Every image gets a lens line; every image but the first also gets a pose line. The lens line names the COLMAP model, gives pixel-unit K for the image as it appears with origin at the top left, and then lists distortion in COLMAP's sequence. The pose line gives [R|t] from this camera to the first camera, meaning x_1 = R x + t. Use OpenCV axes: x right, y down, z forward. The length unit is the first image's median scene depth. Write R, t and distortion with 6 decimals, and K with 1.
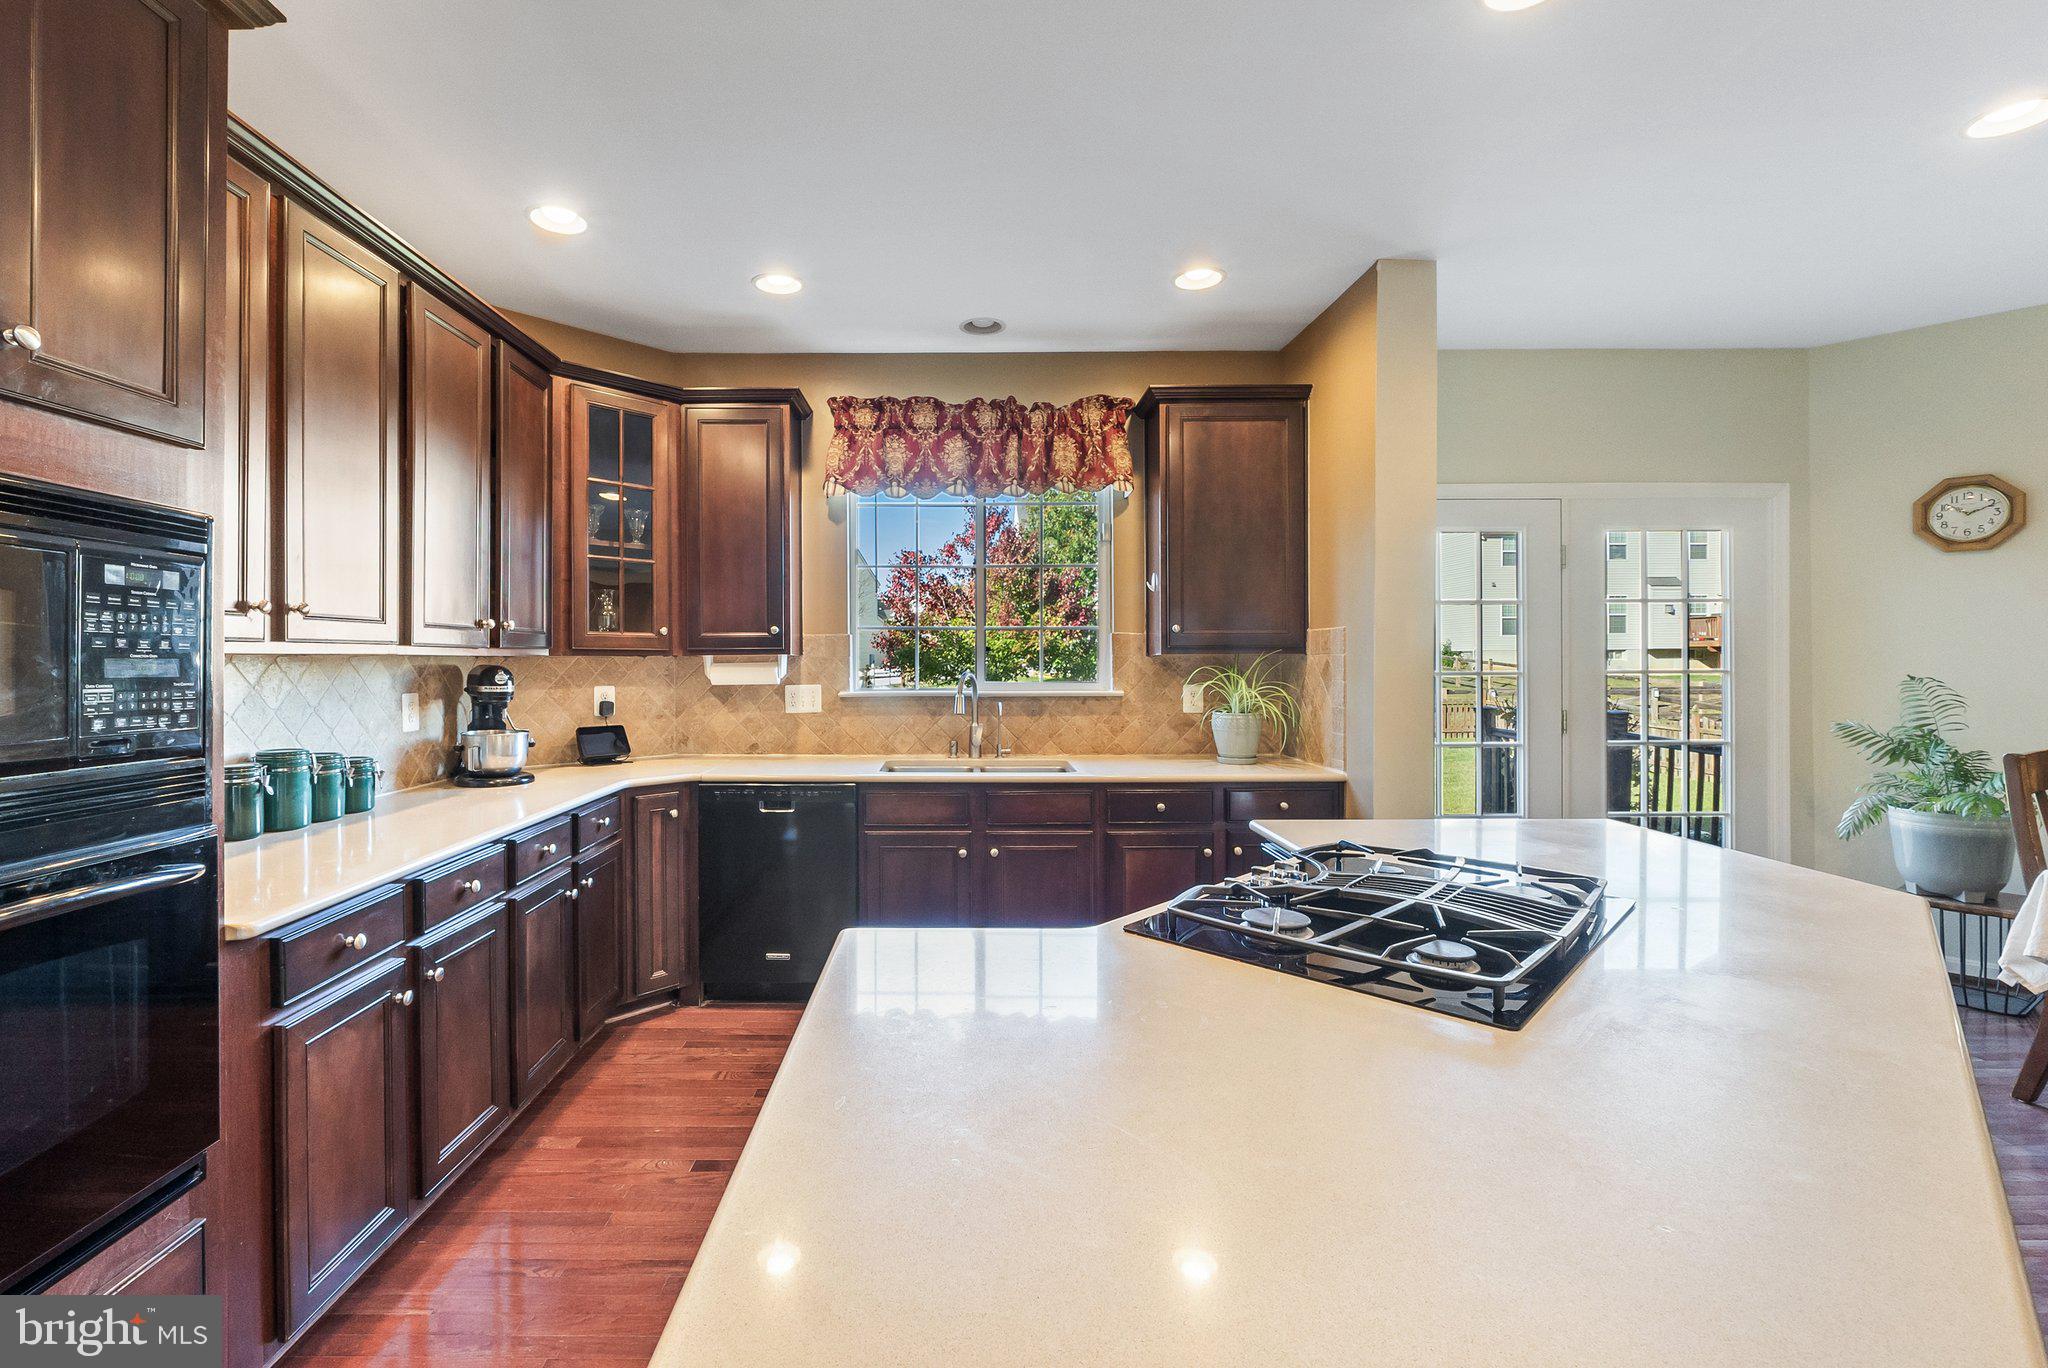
lens RADIAL K [[886.9, 0, 962.2], [0, 886.9, 674.9], [0, 0, 1]] dist [-0.005400, 0.001610]
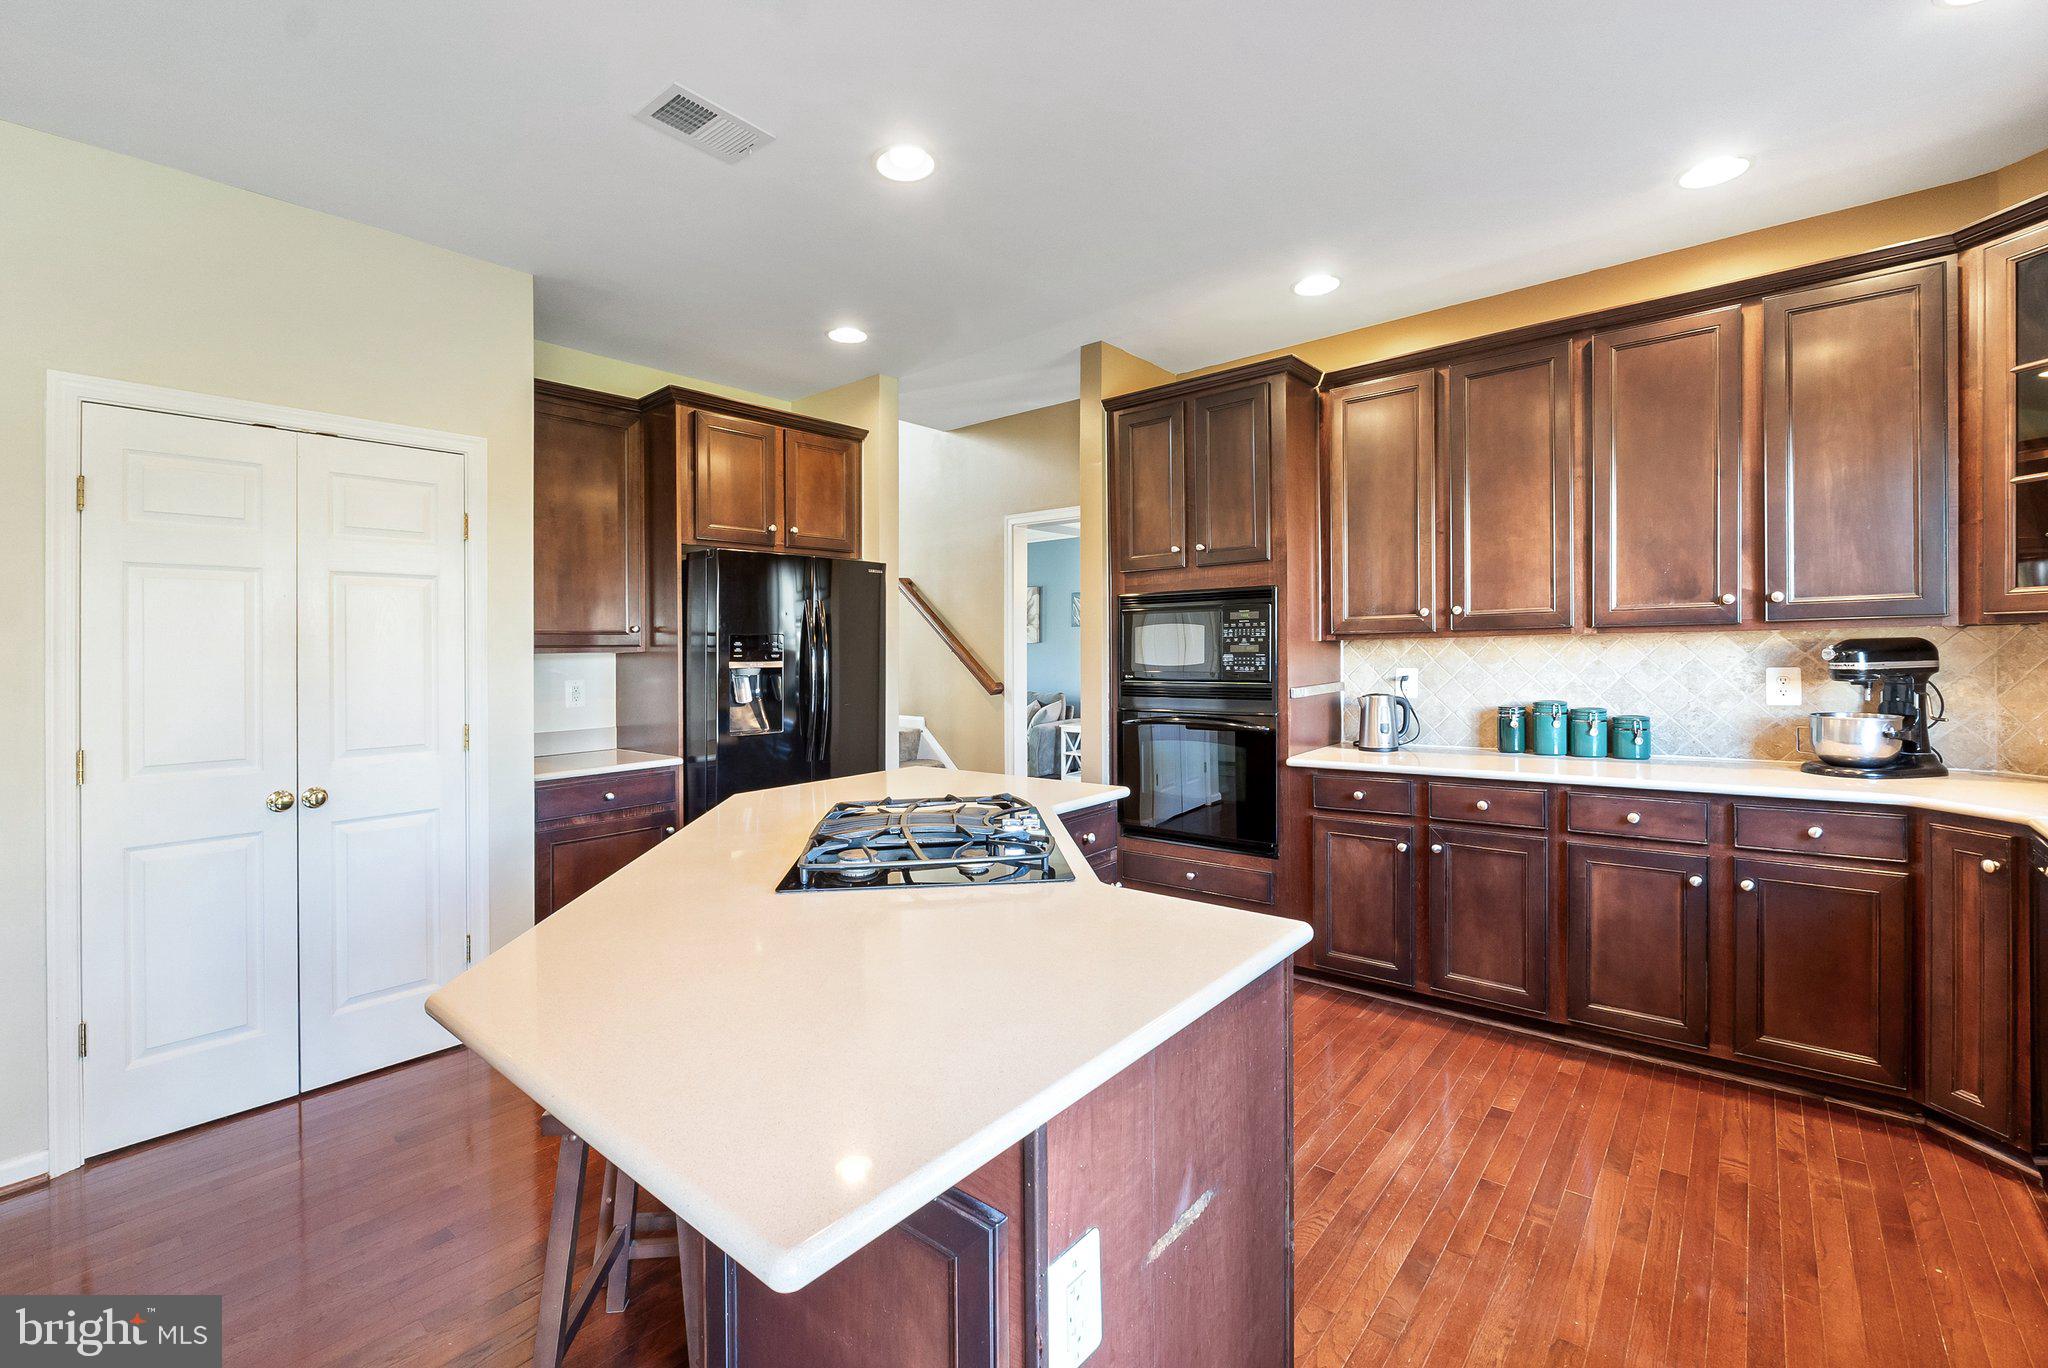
lens RADIAL K [[886.9, 0, 1026.6], [0, 886.9, 633.1], [0, 0, 1]] dist [-0.005400, 0.001610]
pose [[-0.643196, -0.003001, -0.765695, 0.540188], [0.007211, 0.999924, -0.009976, -0.011305], [0.765667, -0.011938, -0.643126, 0.758215]]
